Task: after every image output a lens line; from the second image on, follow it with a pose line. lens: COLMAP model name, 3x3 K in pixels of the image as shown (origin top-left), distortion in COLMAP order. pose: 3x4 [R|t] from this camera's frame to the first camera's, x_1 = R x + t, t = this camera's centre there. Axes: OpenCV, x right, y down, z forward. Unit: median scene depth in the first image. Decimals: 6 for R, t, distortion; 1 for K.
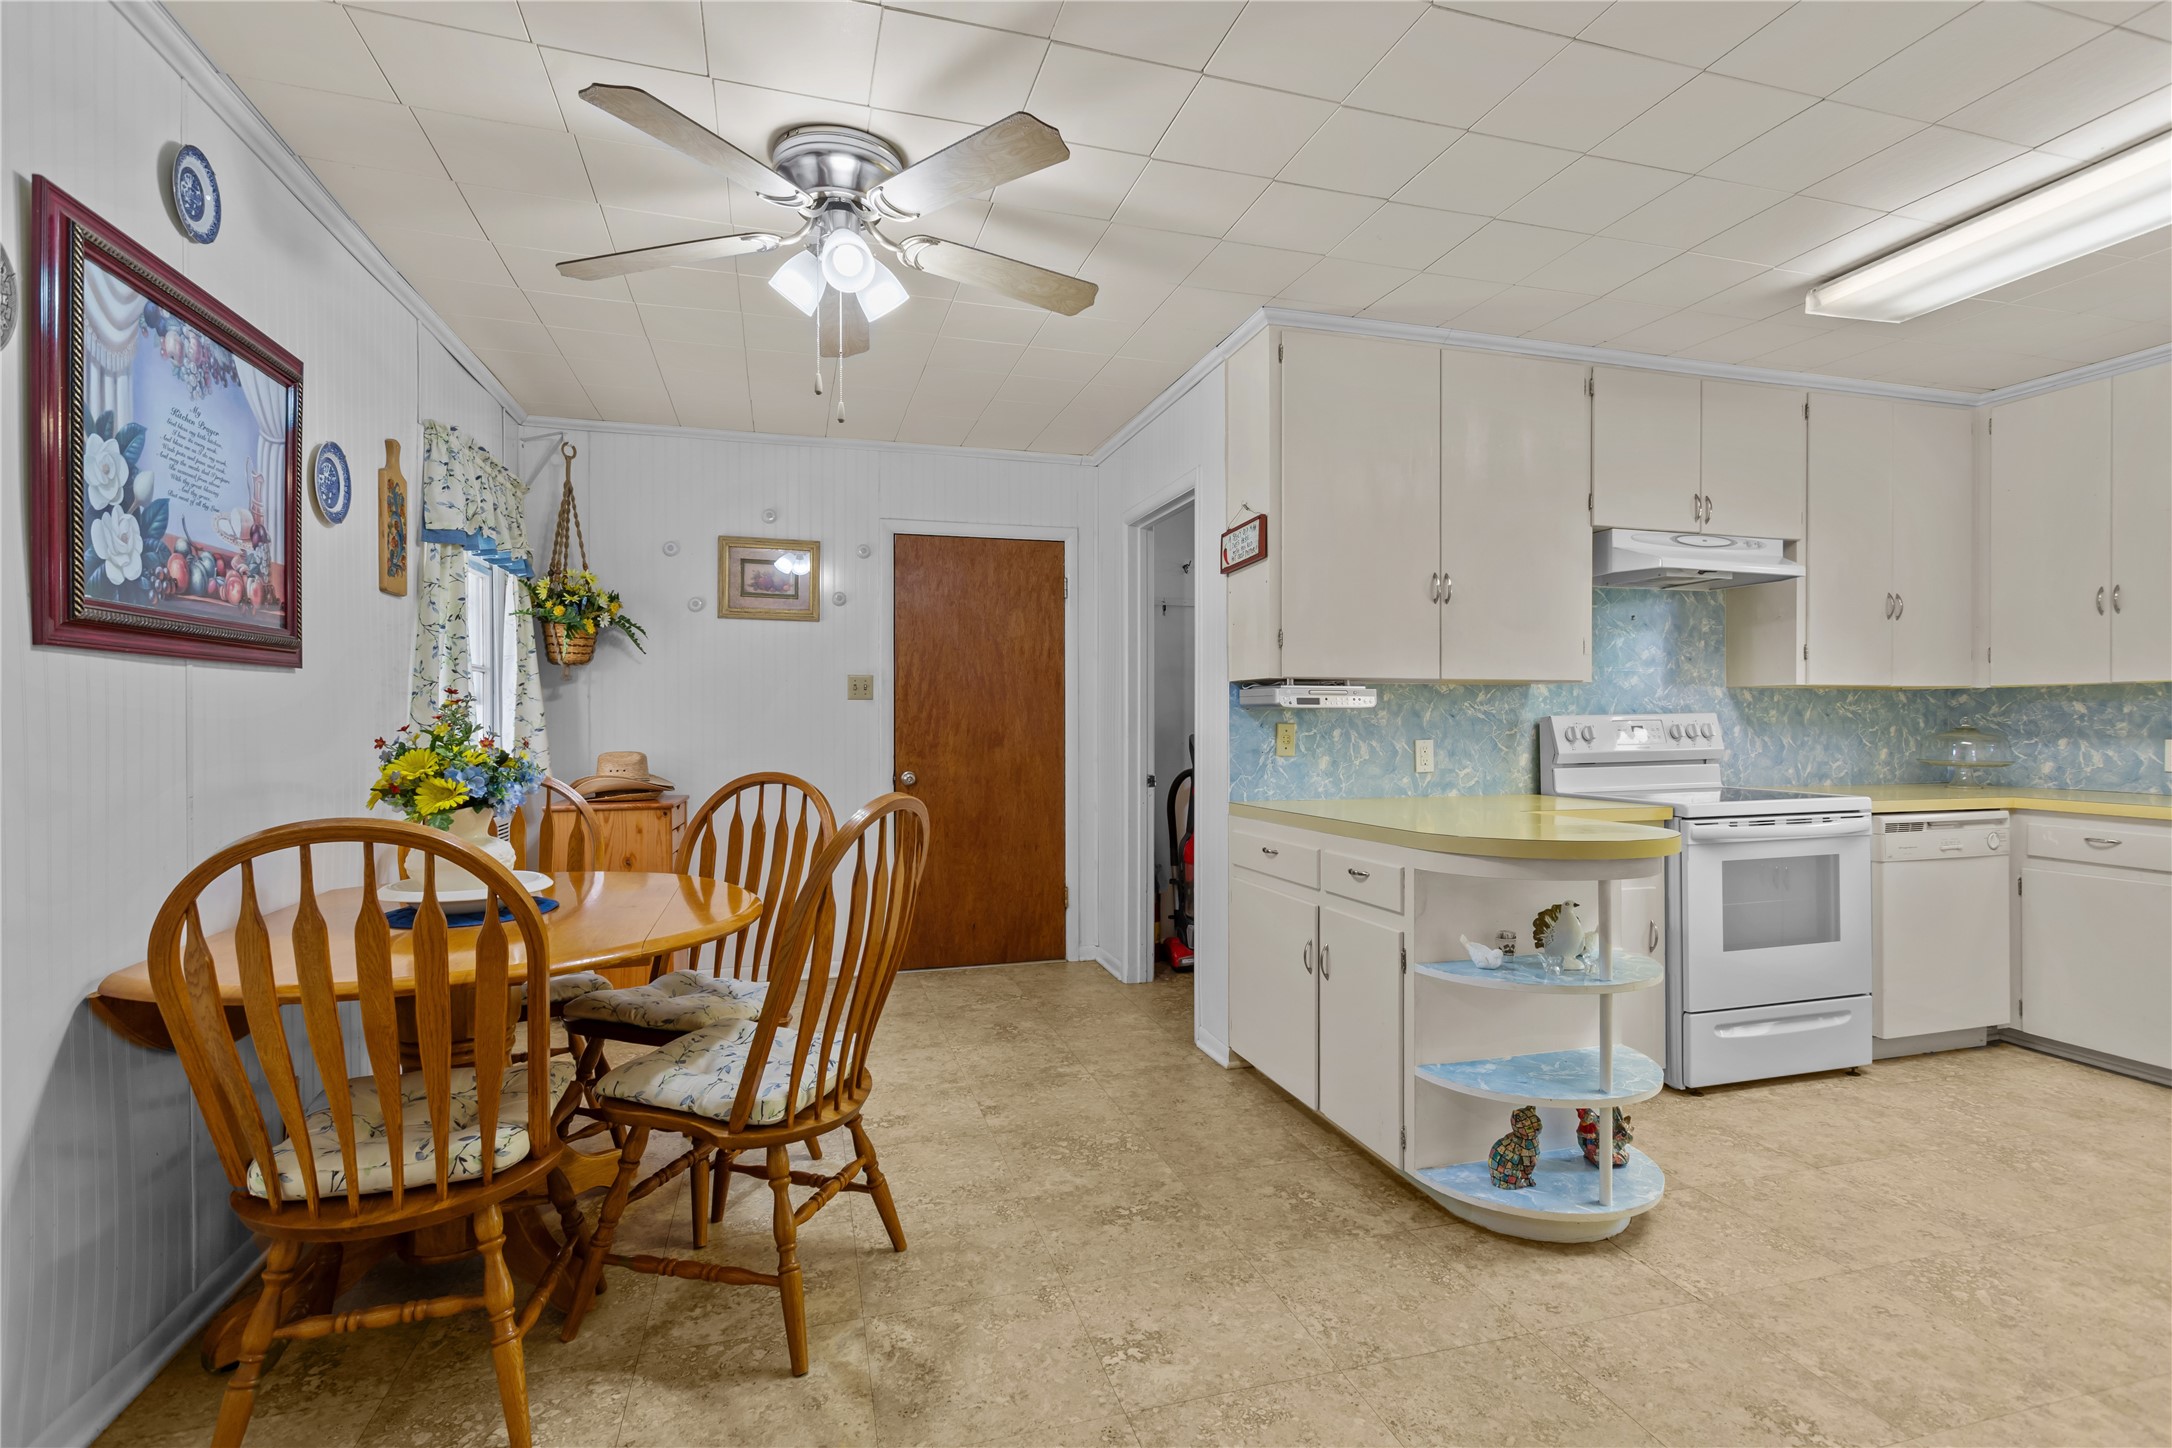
lens RADIAL K [[1031.8, 0, 1093.5], [0, 1031.8, 725.1], [0, 0, 1]] dist [0.003945, 0.002056]
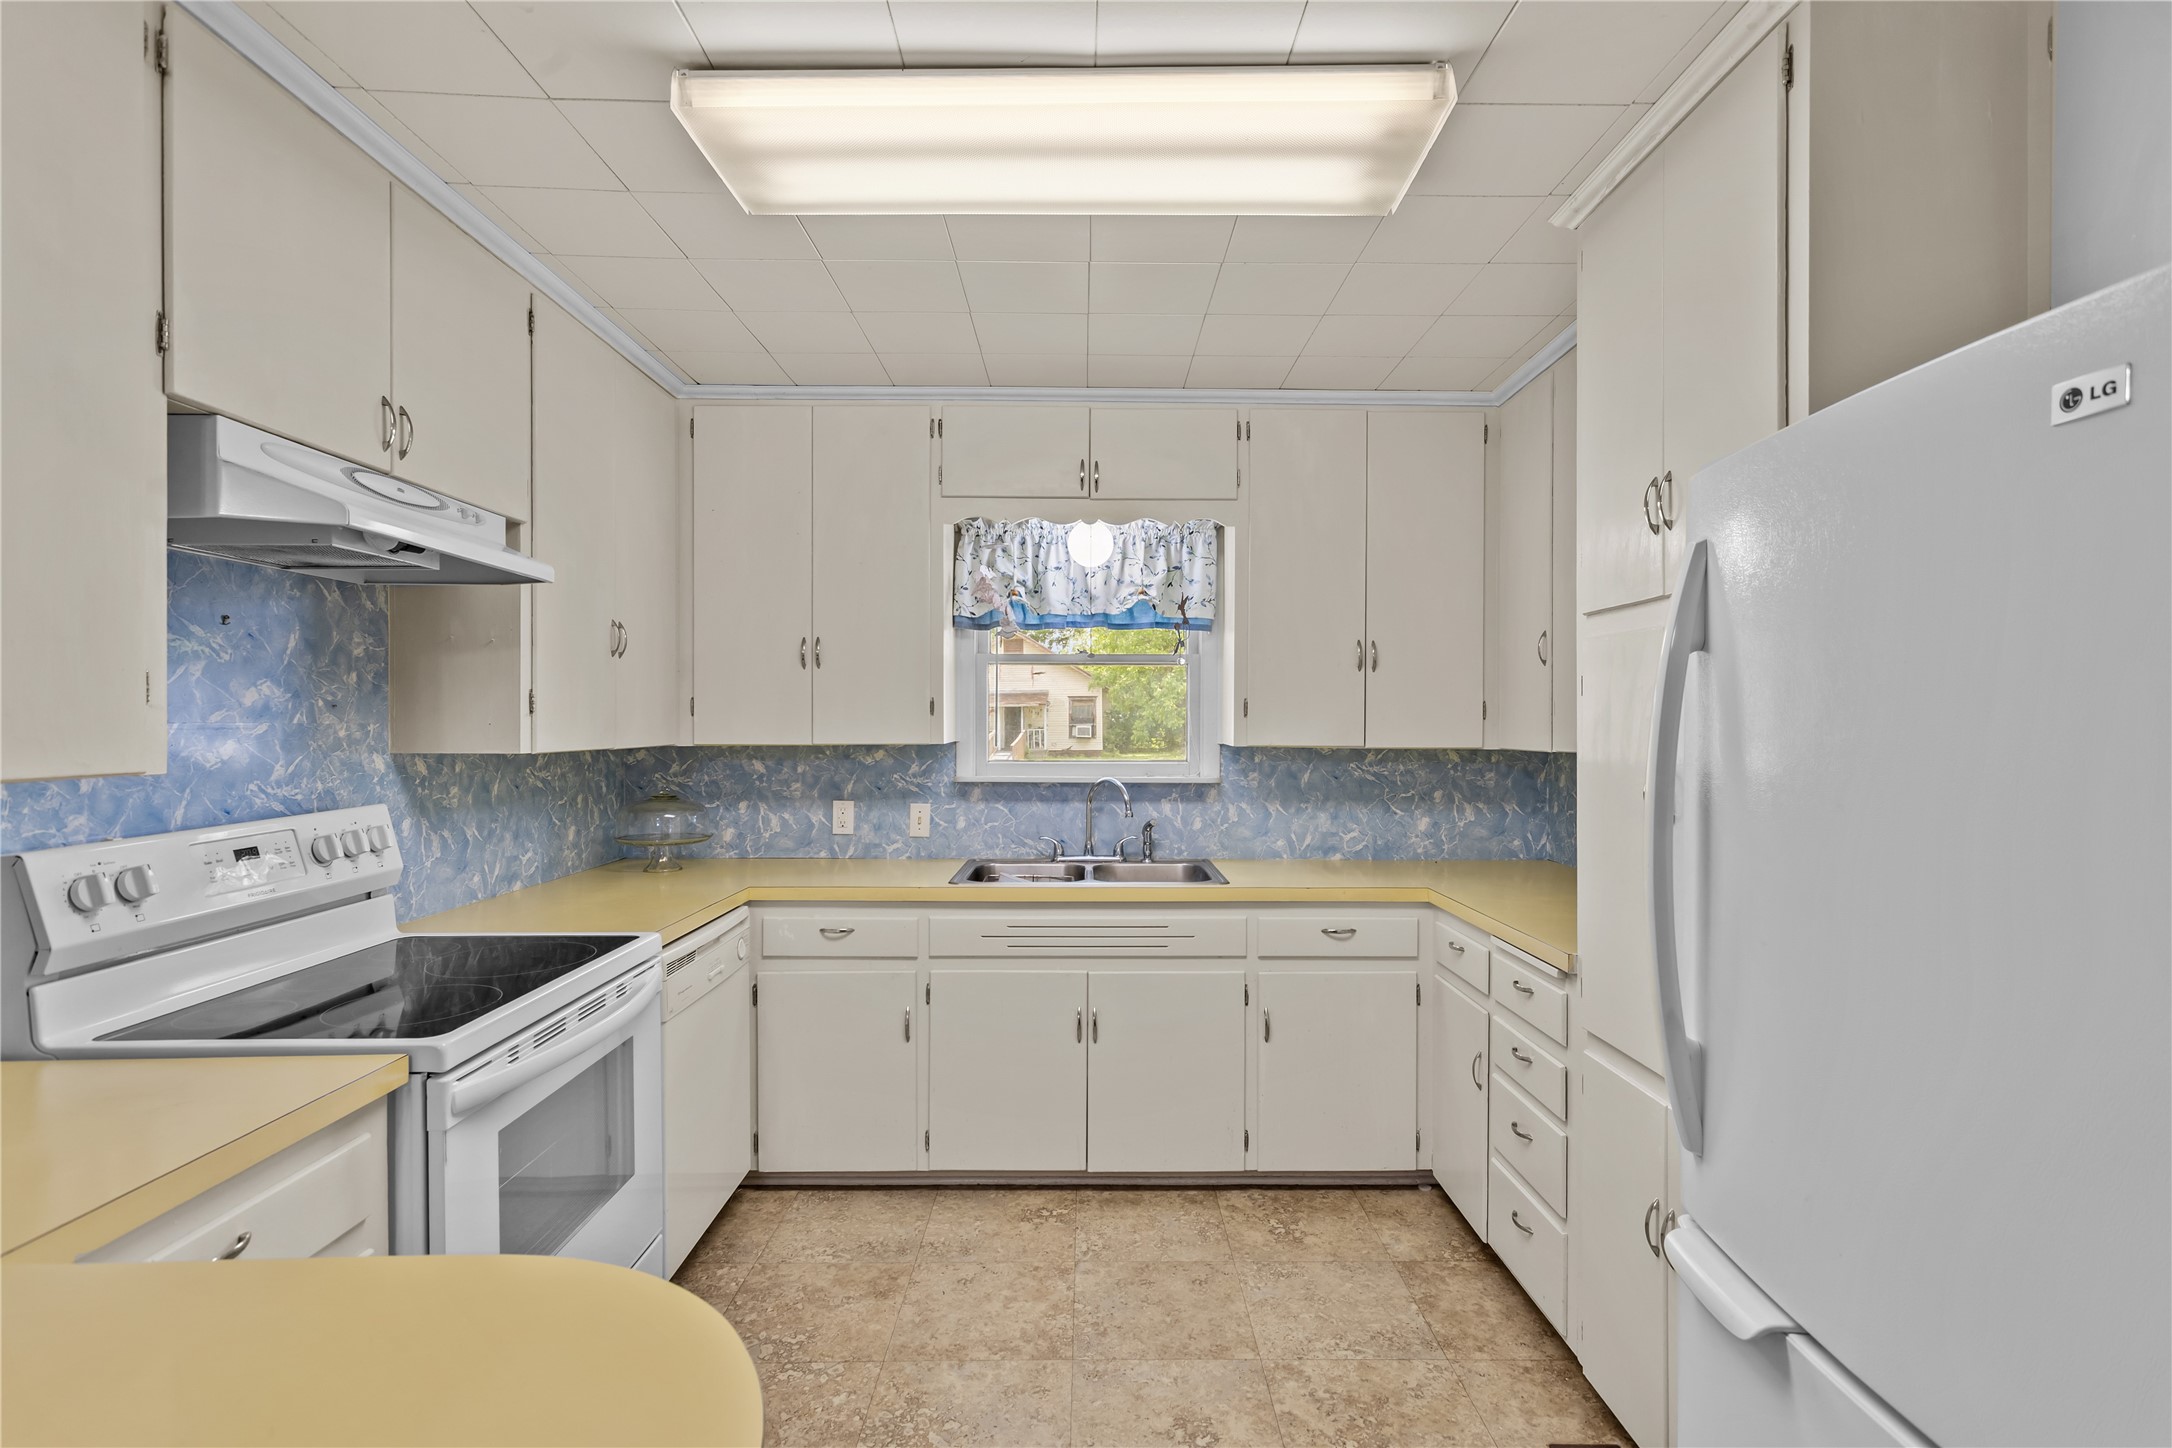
lens RADIAL K [[1031.8, 0, 1093.5], [0, 1031.8, 725.1], [0, 0, 1]] dist [0.003945, 0.002056]
pose [[0.270541, -0.003884, 0.962701, 0.167333], [0.004205, 0.999987, 0.002853, -0.055052], [-0.962699, 0.003276, 0.270553, 0.482849]]
